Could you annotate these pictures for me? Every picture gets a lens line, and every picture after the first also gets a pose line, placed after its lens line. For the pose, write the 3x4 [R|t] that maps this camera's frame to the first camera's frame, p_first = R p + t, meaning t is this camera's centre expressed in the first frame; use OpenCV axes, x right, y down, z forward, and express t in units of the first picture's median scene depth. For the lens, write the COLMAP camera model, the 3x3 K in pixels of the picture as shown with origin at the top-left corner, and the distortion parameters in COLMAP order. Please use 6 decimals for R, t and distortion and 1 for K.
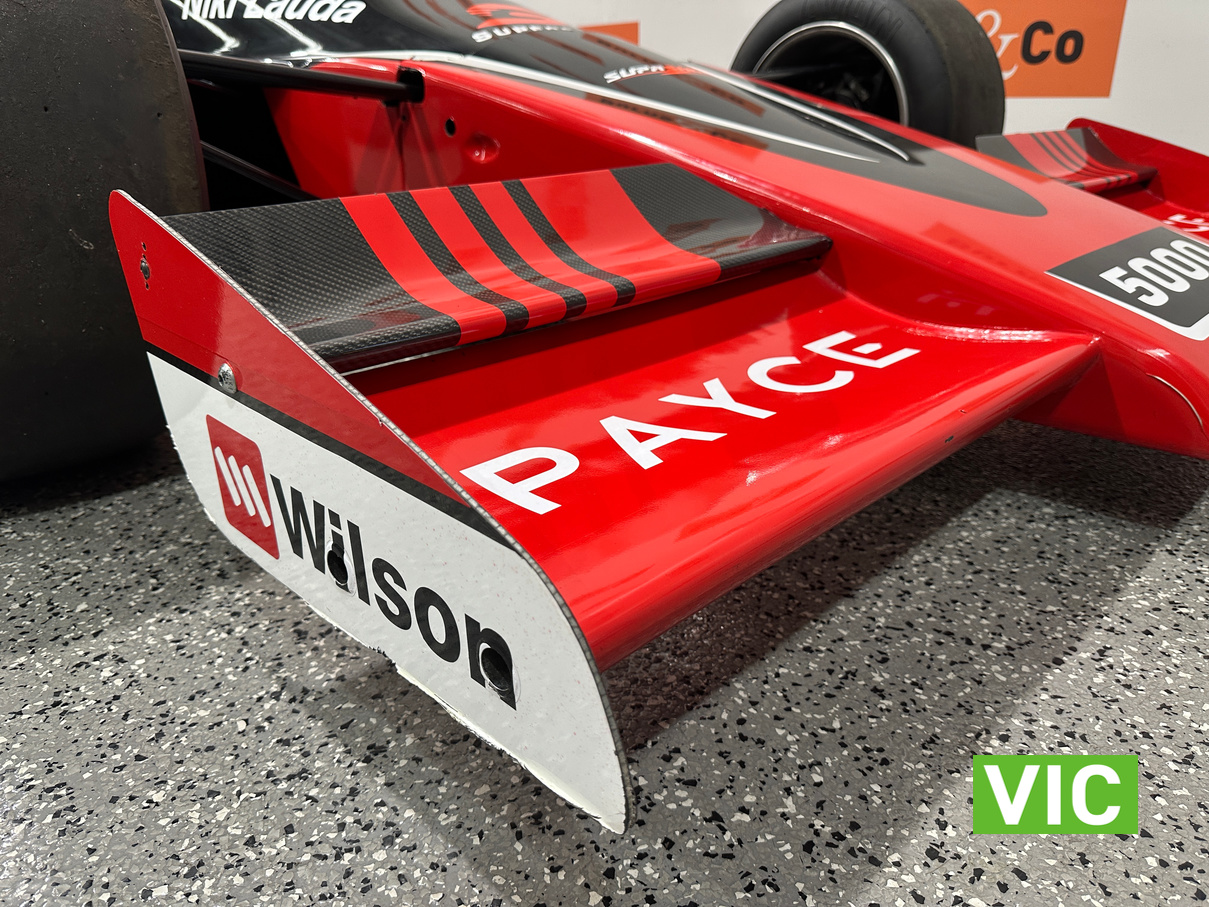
lens RADIAL K [[855.1, 0, 604.5], [0, 855.1, 453.5], [0, 0, 1]] dist [0.002172, -0.002315]
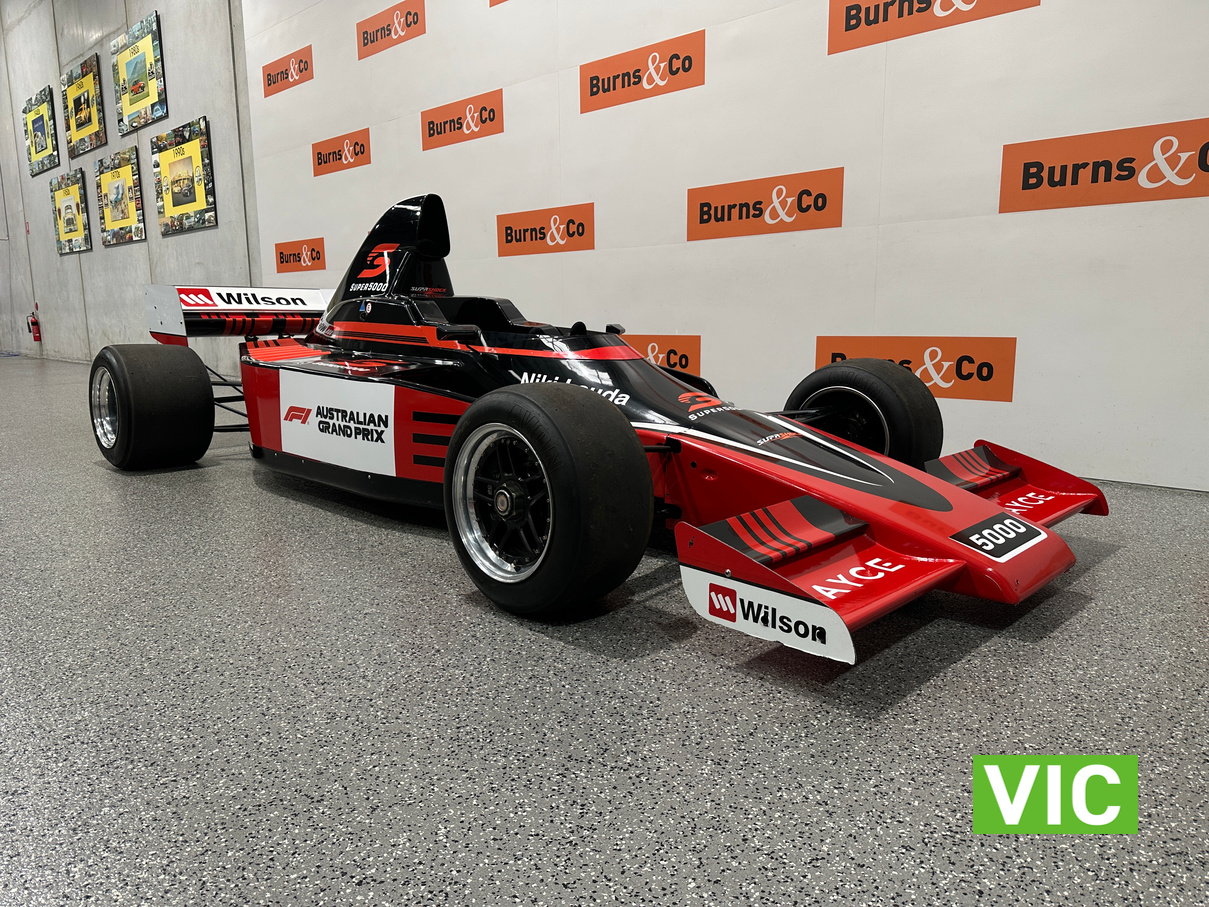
lens RADIAL K [[822.0, 0, 607.0], [0, 822.0, 468.9], [0, 0, 1]] dist [0.103910, -0.111389]
pose [[0.999973, 0.003624, 0.006460, -0.700322], [-0.002179, 0.977486, -0.210991, 0.167373], [-0.007079, 0.210971, 0.977467, -1.928154]]
